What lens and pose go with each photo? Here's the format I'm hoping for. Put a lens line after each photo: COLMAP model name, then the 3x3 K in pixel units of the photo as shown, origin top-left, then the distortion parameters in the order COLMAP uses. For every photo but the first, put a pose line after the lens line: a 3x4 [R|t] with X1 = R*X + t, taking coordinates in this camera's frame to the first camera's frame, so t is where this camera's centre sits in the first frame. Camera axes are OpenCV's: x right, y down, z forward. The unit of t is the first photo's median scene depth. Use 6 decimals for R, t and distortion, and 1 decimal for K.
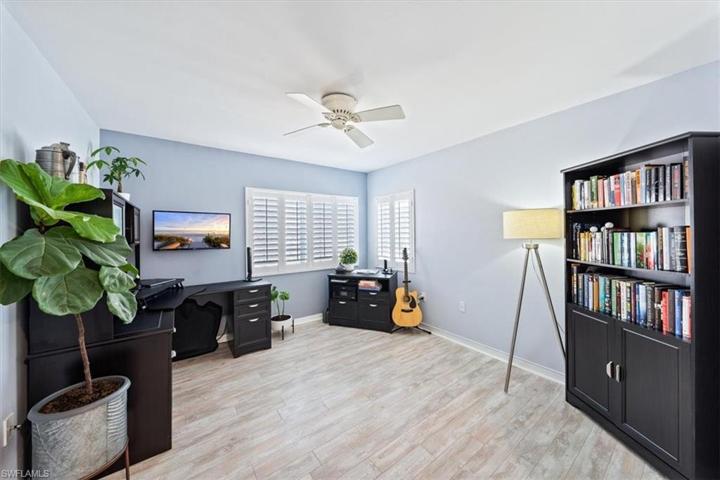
lens RADIAL K [[250.3, 0, 361.3], [0, 250.3, 232.2], [0, 0, 1]] dist [-0.000101, -0.000029]
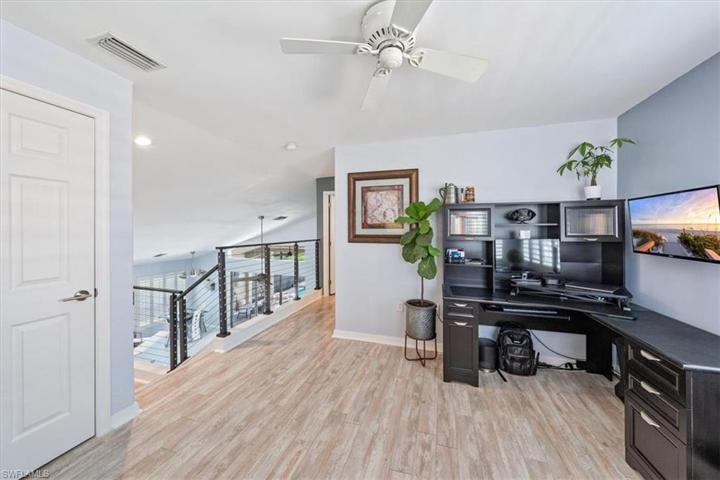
lens RADIAL K [[250.3, 0, 361.3], [0, 250.3, 232.2], [0, 0, 1]] dist [-0.000101, -0.000029]
pose [[-0.799880, 0.013313, -0.600012, 0.333701], [0.007737, 0.999900, 0.011871, 0.004634], [0.600110, 0.004854, -0.799903, 1.387584]]
